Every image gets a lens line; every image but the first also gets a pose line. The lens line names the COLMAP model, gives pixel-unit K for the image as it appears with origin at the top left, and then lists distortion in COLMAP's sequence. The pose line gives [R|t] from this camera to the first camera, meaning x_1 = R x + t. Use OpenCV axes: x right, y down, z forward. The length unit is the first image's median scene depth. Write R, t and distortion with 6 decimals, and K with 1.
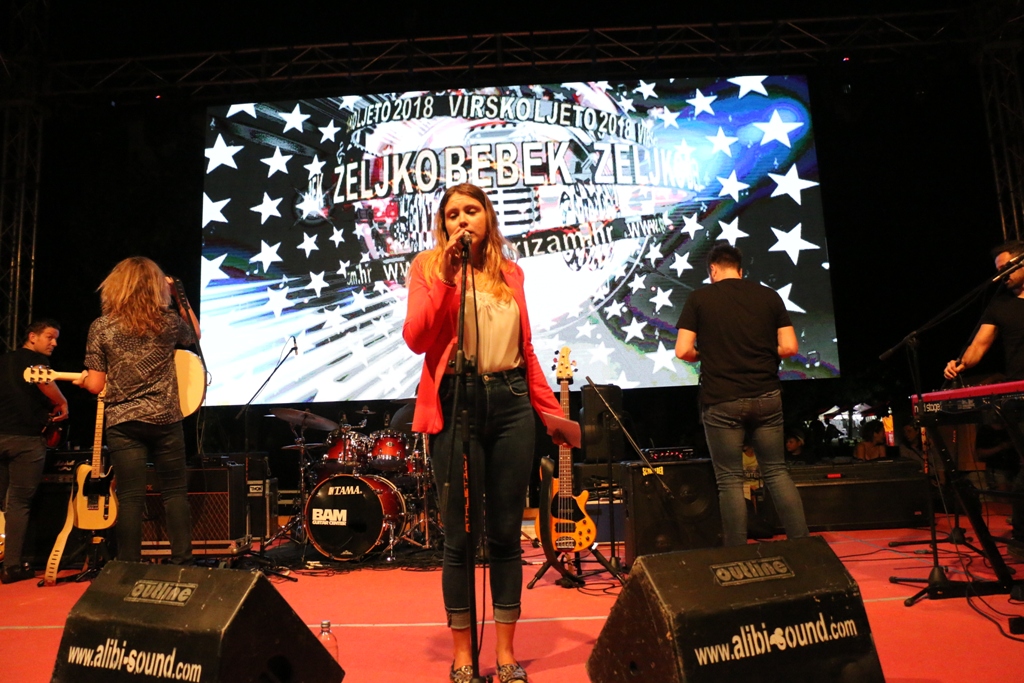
lens RADIAL K [[834.5, 0, 504.0], [0, 834.5, 338.3], [0, 0, 1]] dist [-0.147818, 0.069009]
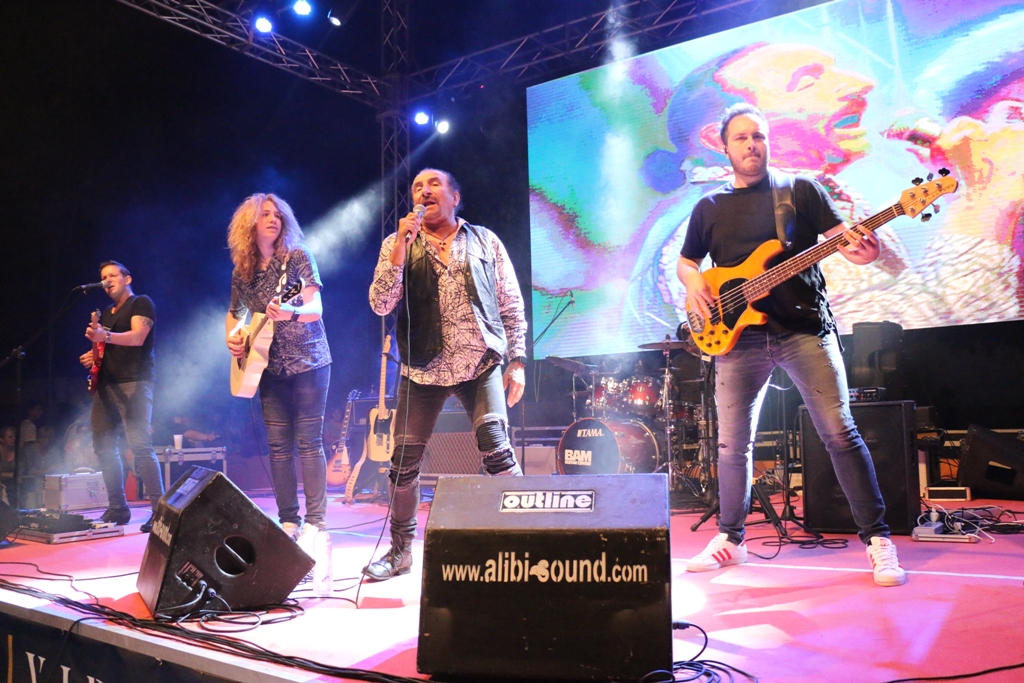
lens RADIAL K [[834.5, 0, 512.2], [0, 834.5, 339.1], [0, 0, 1]] dist [-0.147818, 0.069009]
pose [[0.836003, -0.036156, -0.547533, 0.848688], [0.066027, 0.997205, 0.034964, 0.053464], [0.544738, -0.065382, 0.836053, 0.157251]]
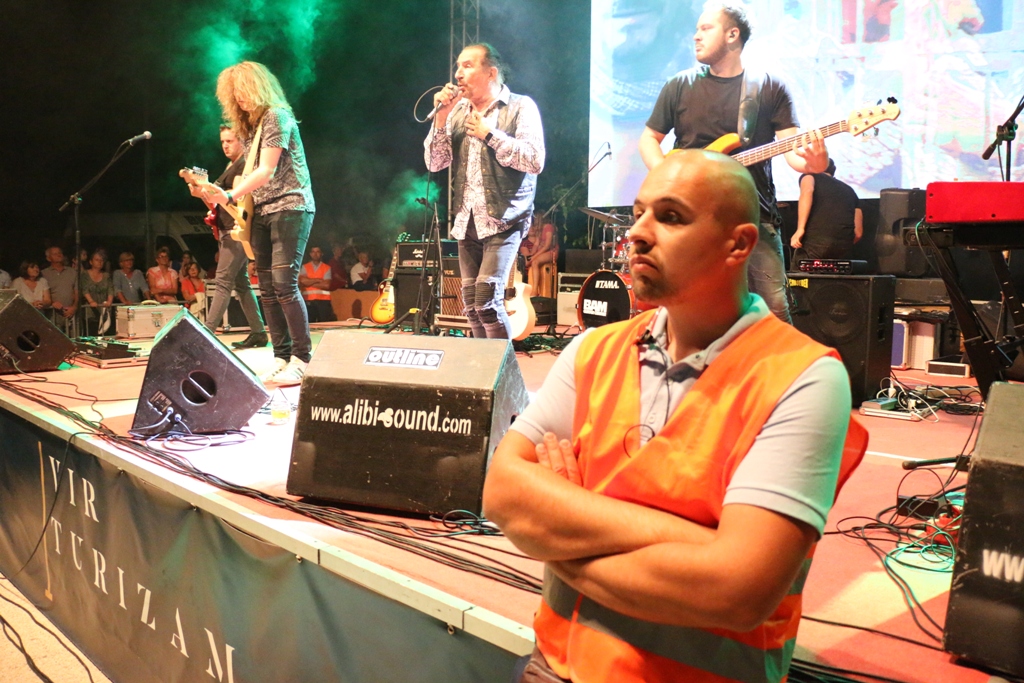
lens RADIAL K [[834.5, 0, 510.6], [0, 834.5, 344.7], [0, 0, 1]] dist [-0.147818, 0.069009]
pose [[0.746966, 0.117498, -0.654398, 1.194264], [0.046116, 0.972733, 0.227295, 0.014948], [0.663261, -0.199960, 0.721180, 0.284825]]
